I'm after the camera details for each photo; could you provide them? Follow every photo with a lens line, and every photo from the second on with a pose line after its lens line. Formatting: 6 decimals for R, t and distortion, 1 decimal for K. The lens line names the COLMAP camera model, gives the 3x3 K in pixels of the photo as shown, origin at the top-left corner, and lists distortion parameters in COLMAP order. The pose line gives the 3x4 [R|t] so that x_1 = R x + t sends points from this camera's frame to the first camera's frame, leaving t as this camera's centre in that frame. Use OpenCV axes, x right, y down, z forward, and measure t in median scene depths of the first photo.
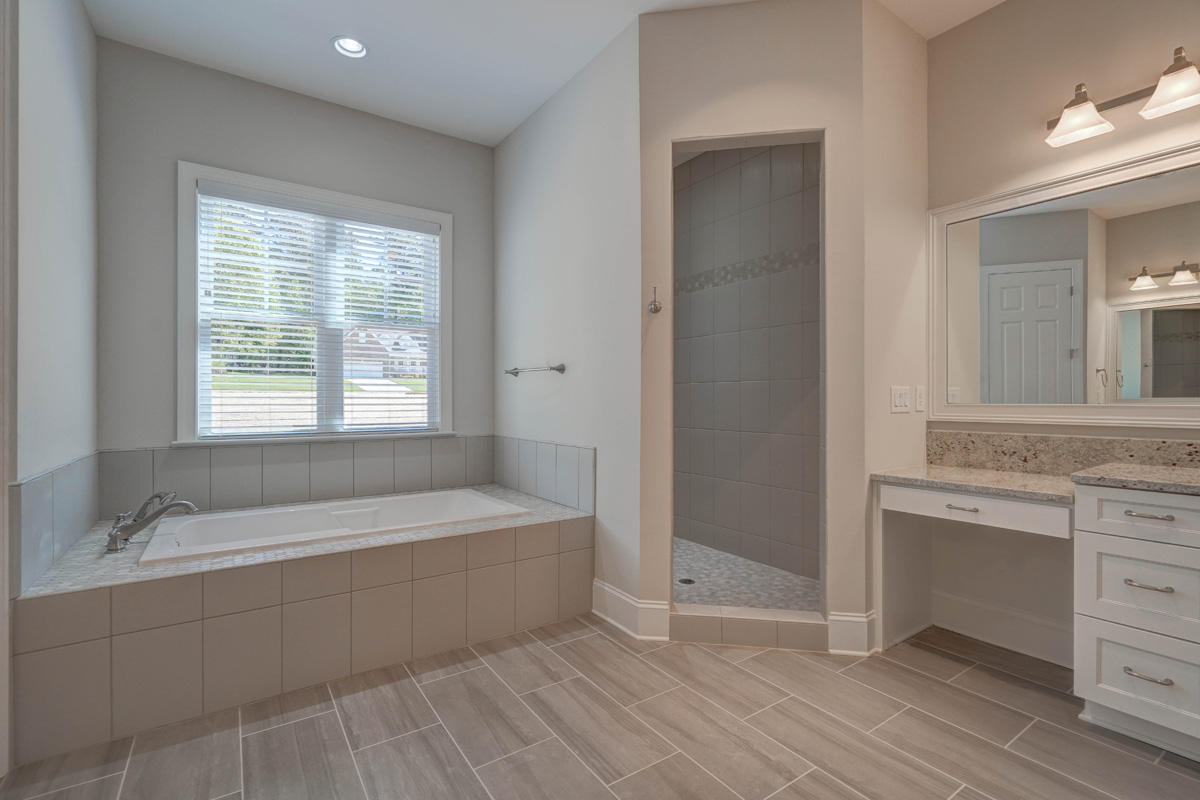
lens RADIAL K [[552.9, 0, 594.5], [0, 552.9, 400.7], [0, 0, 1]] dist [-0.003357, 0.002040]
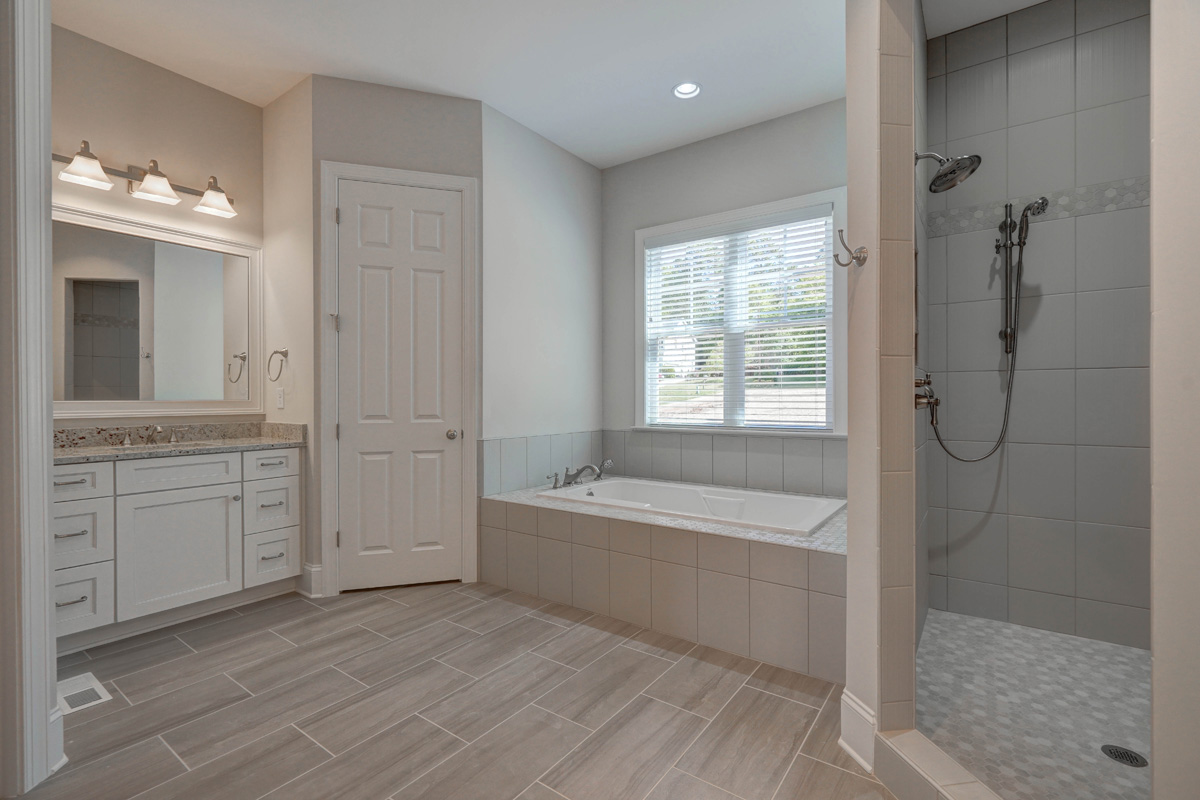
lens RADIAL K [[552.9, 0, 596.4], [0, 552.9, 399.7], [0, 0, 1]] dist [-0.003357, 0.002040]
pose [[0.320099, 0.004450, -0.947374, 0.547899], [-0.001548, 0.999990, 0.004174, -0.001196], [0.947383, 0.000130, 0.320103, 0.422975]]
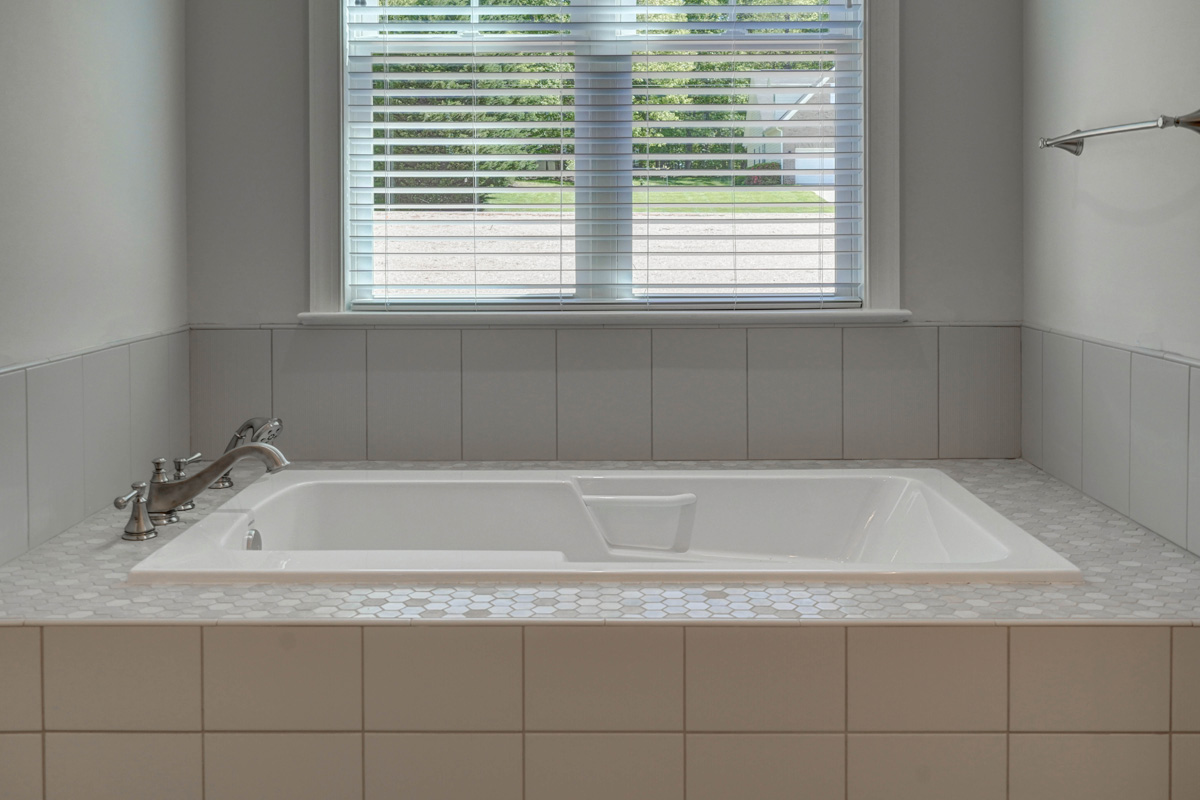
lens RADIAL K [[1205.2, 0, 593.3], [0, 1205.2, 247.7], [0, 0, 1]] dist [0.006592, 0.000000]
pose [[0.812975, 0.007832, -0.582245, 0.058932], [0.001731, 0.999873, 0.015866, 0.000678], [0.582295, -0.013907, 0.812858, 0.272629]]
